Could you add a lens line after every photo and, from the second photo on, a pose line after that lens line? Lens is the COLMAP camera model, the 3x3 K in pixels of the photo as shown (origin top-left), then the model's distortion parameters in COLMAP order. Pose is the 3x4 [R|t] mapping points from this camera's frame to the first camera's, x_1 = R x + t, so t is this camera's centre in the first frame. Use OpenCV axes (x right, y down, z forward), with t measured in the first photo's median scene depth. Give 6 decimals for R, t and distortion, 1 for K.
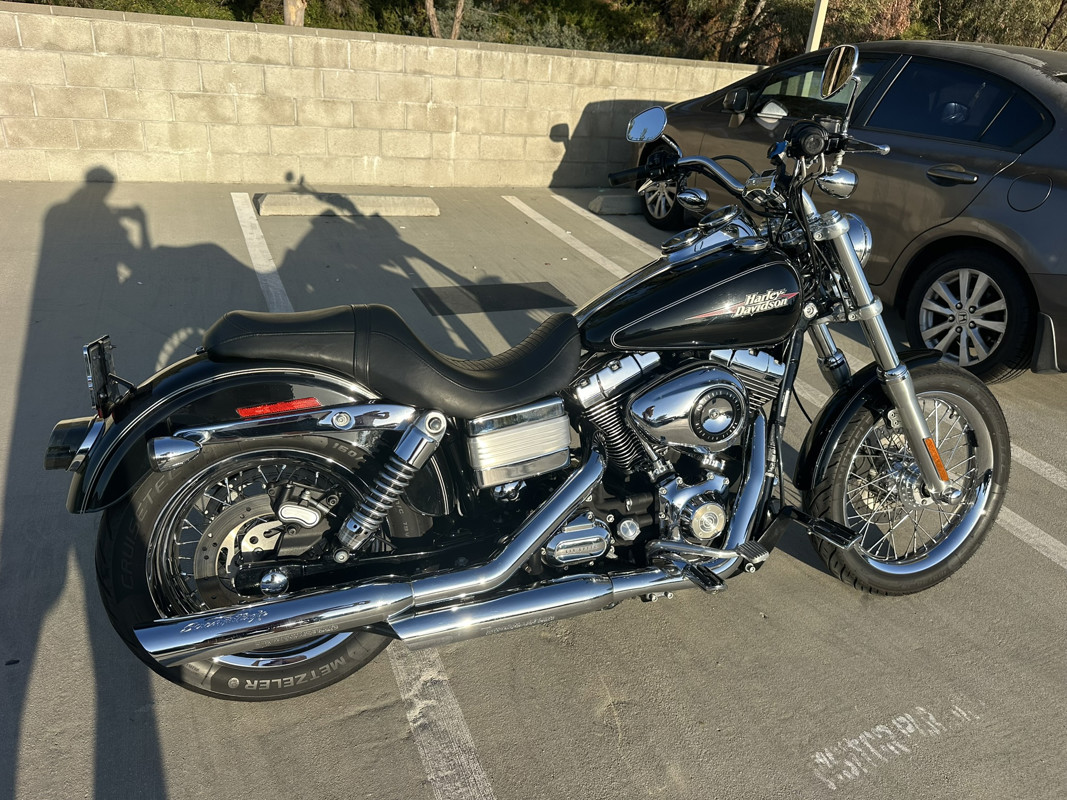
lens RADIAL K [[762.3, 0, 536.4], [0, 762.3, 395.9], [0, 0, 1]] dist [0.042509, -0.052196]
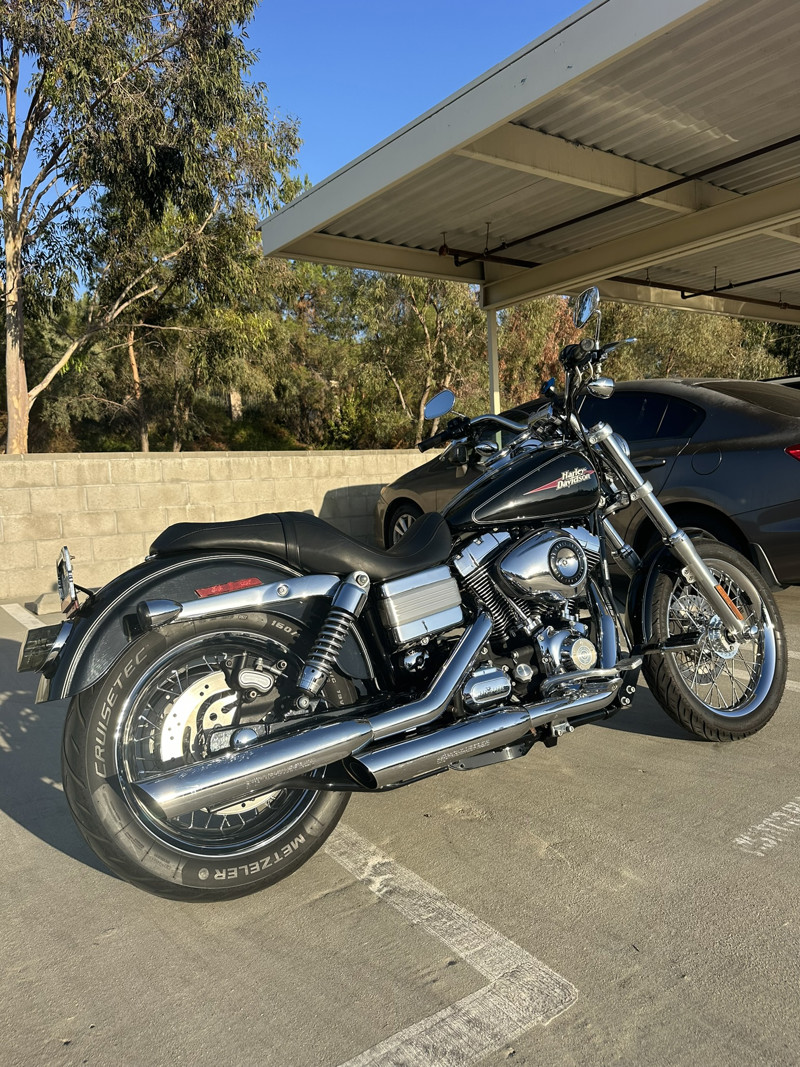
lens RADIAL K [[760.7, 0, 405.5], [0, 760.7, 527.2], [0, 0, 1]] dist [0.095695, -0.147534]
pose [[0.965803, -0.142899, 0.216344, -0.093104], [0.213809, 0.910949, -0.352787, 0.118571], [-0.146666, 0.386979, 0.910350, -0.040298]]
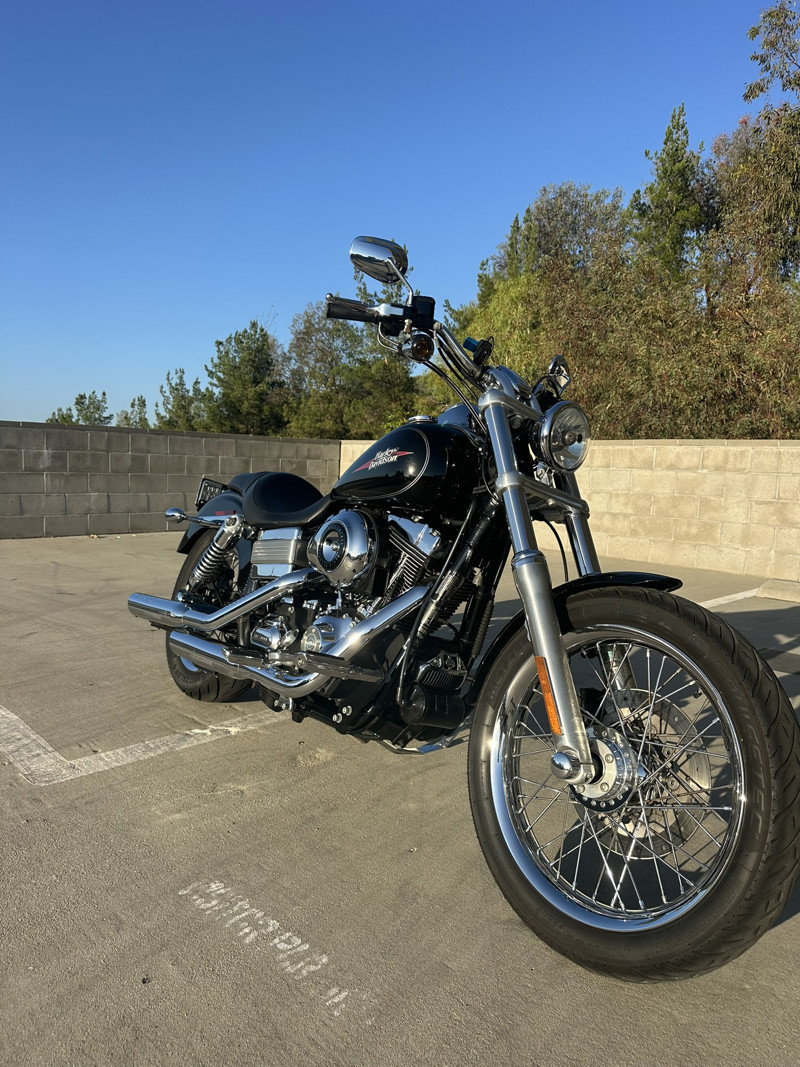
lens RADIAL K [[760.7, 0, 405.5], [0, 760.7, 527.2], [0, 0, 1]] dist [0.095695, -0.147534]
pose [[0.338959, -0.005959, -0.940782, 0.457300], [-0.420890, 0.893368, -0.157304, 0.044587], [0.841402, 0.449286, 0.300307, 0.243969]]
